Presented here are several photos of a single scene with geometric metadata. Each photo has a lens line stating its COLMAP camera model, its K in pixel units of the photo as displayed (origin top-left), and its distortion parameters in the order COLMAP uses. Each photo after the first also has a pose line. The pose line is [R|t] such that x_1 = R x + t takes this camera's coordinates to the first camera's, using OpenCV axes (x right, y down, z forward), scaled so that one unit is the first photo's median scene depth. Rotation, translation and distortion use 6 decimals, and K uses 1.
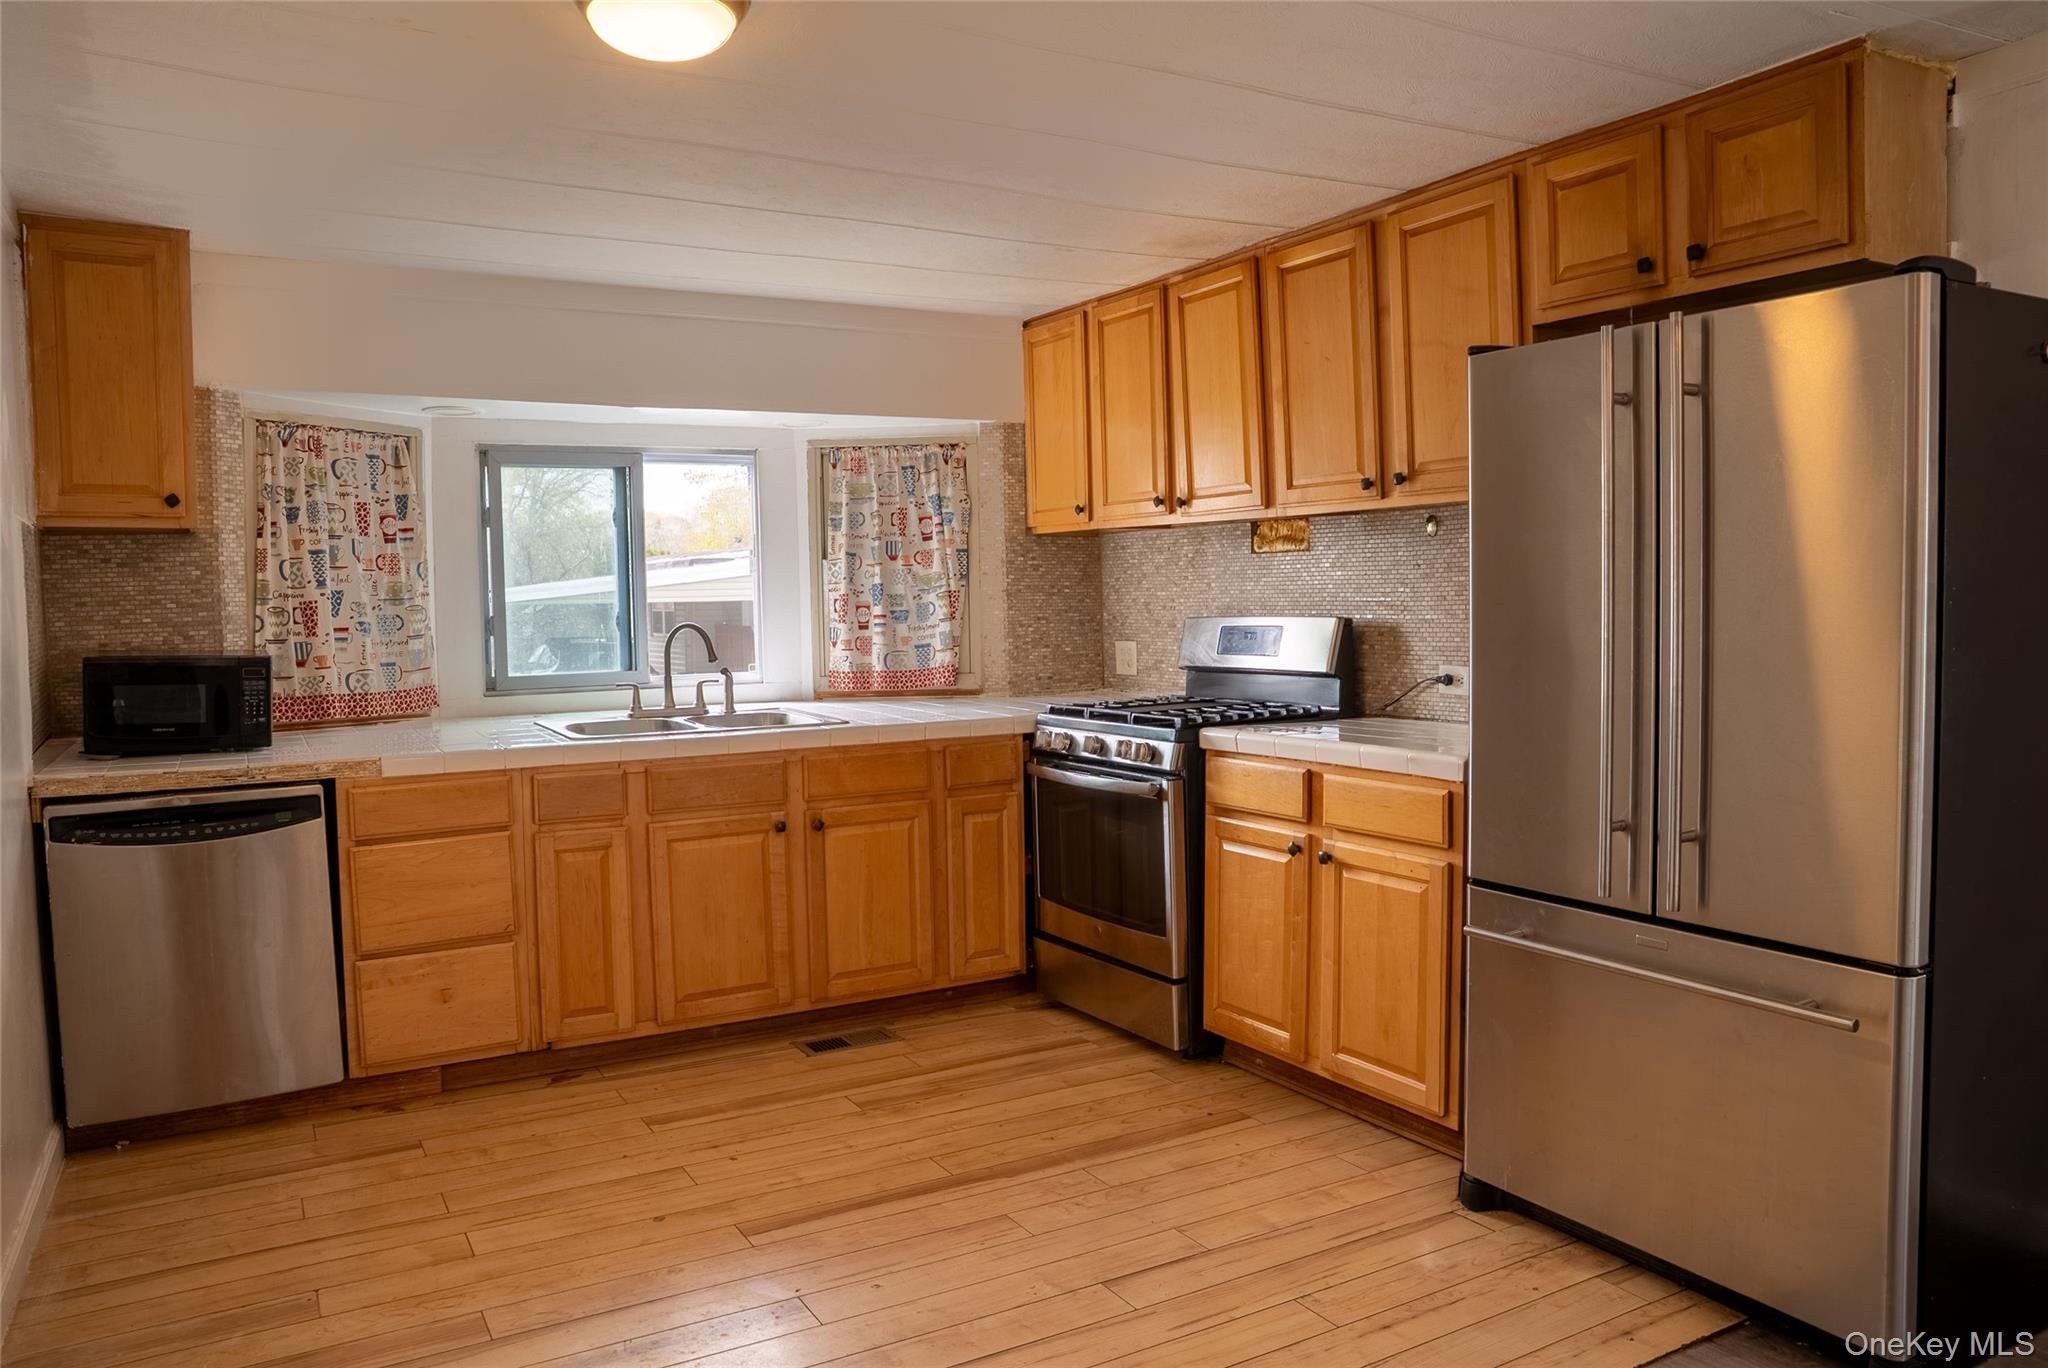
lens RADIAL K [[1445.8, 0, 1027.1], [0, 1445.8, 680.3], [0, 0, 1]] dist [-0.113914, 0.079575]
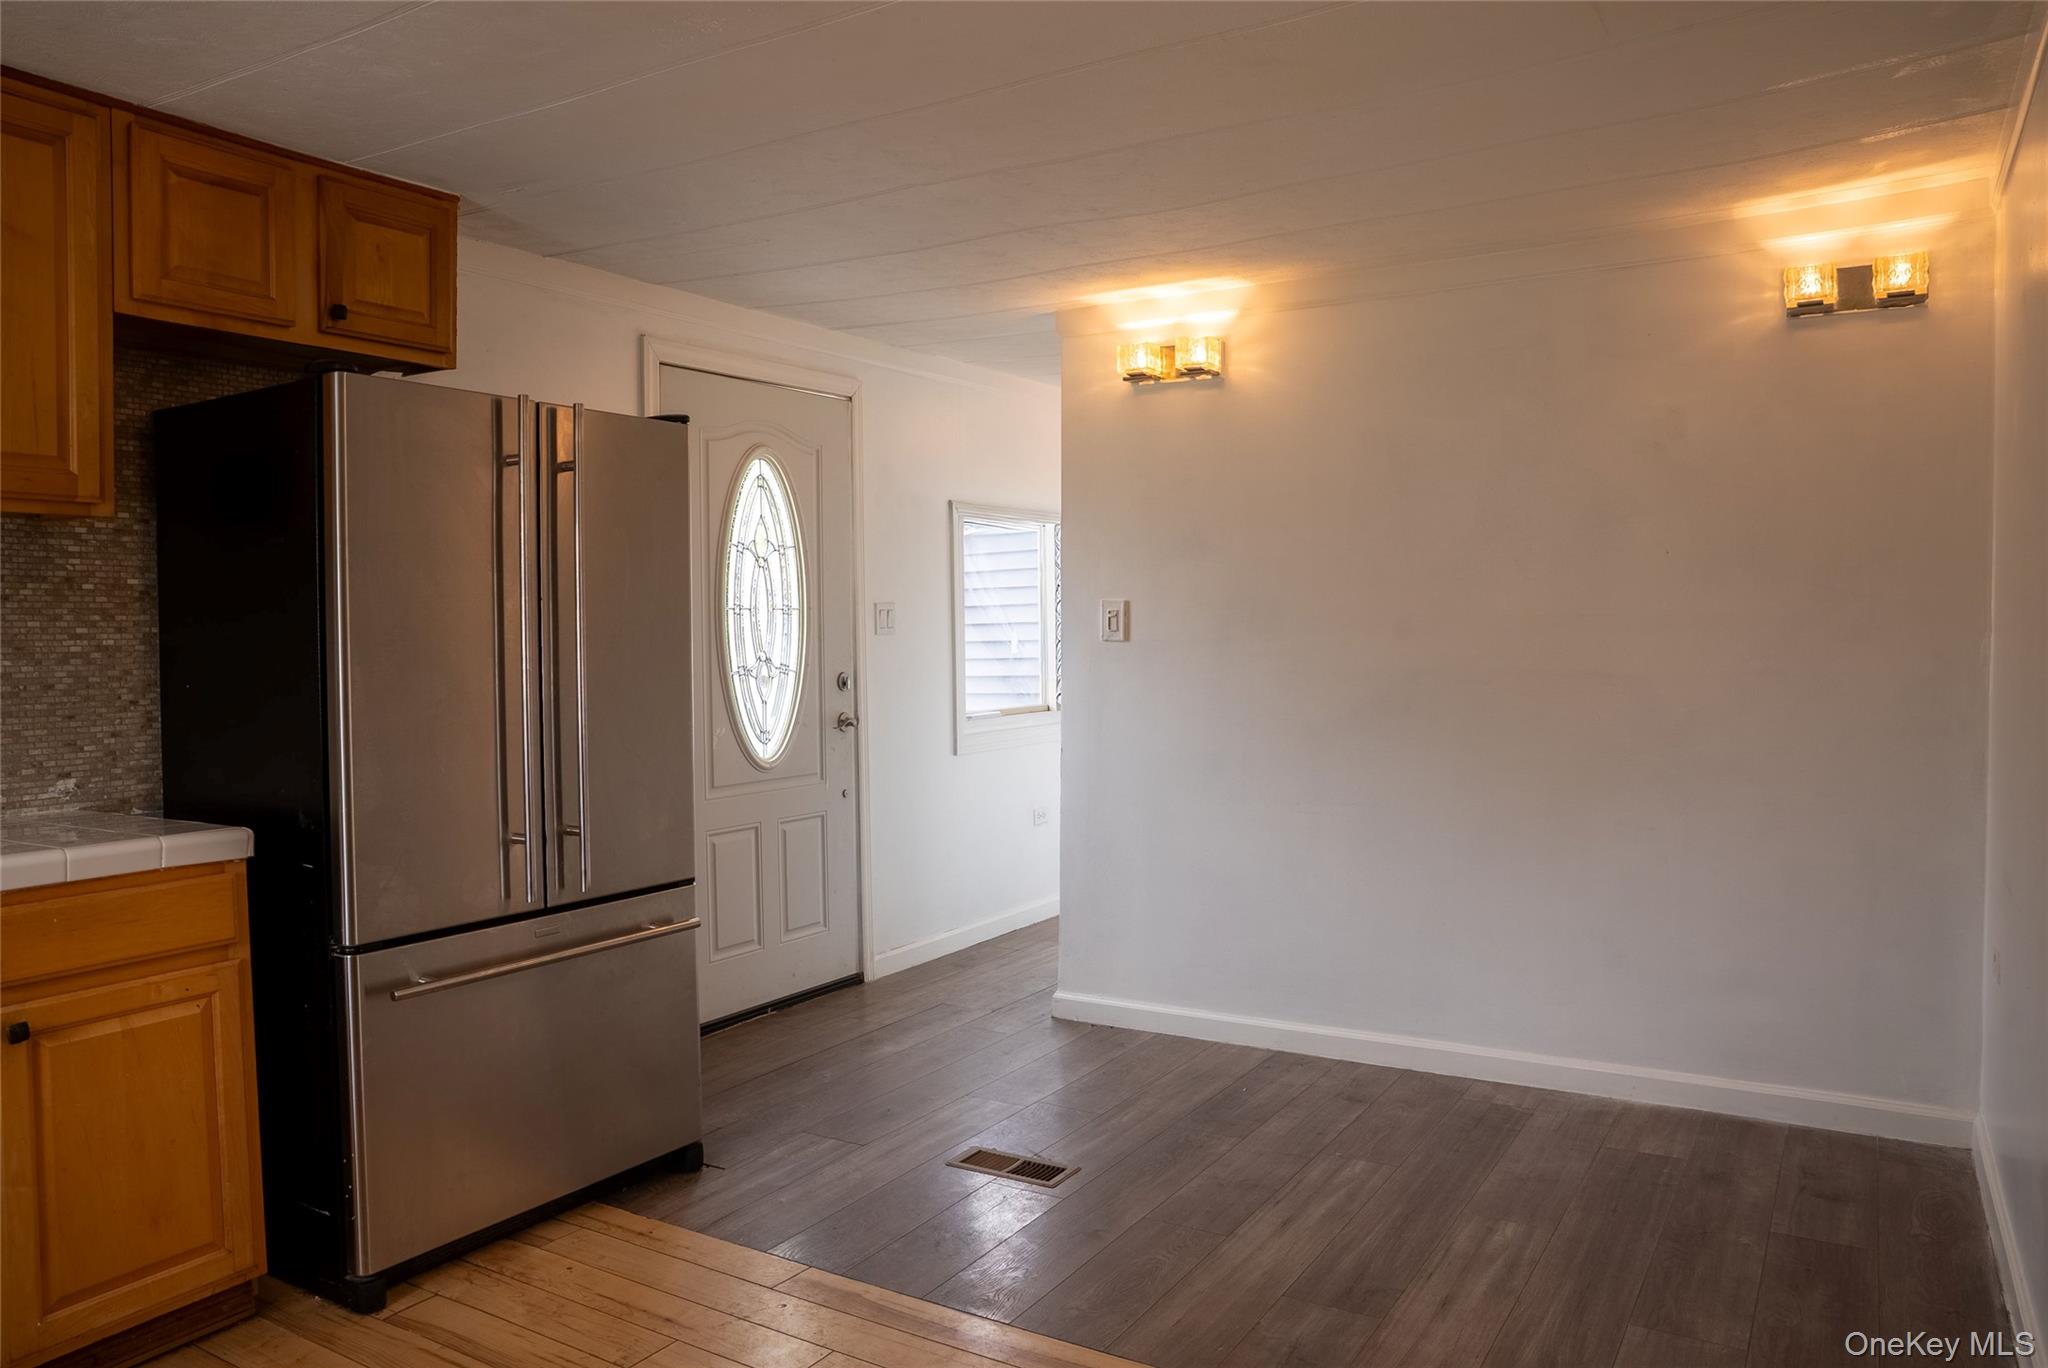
lens RADIAL K [[1445.8, 0, 1016.8], [0, 1445.8, 671.9], [0, 0, 1]] dist [-0.113914, 0.079575]
pose [[-0.476639, -0.006279, 0.879077, -0.838711], [0.067767, 0.996736, 0.043864, -0.057154], [-0.876483, 0.080480, -0.474658, 1.299748]]
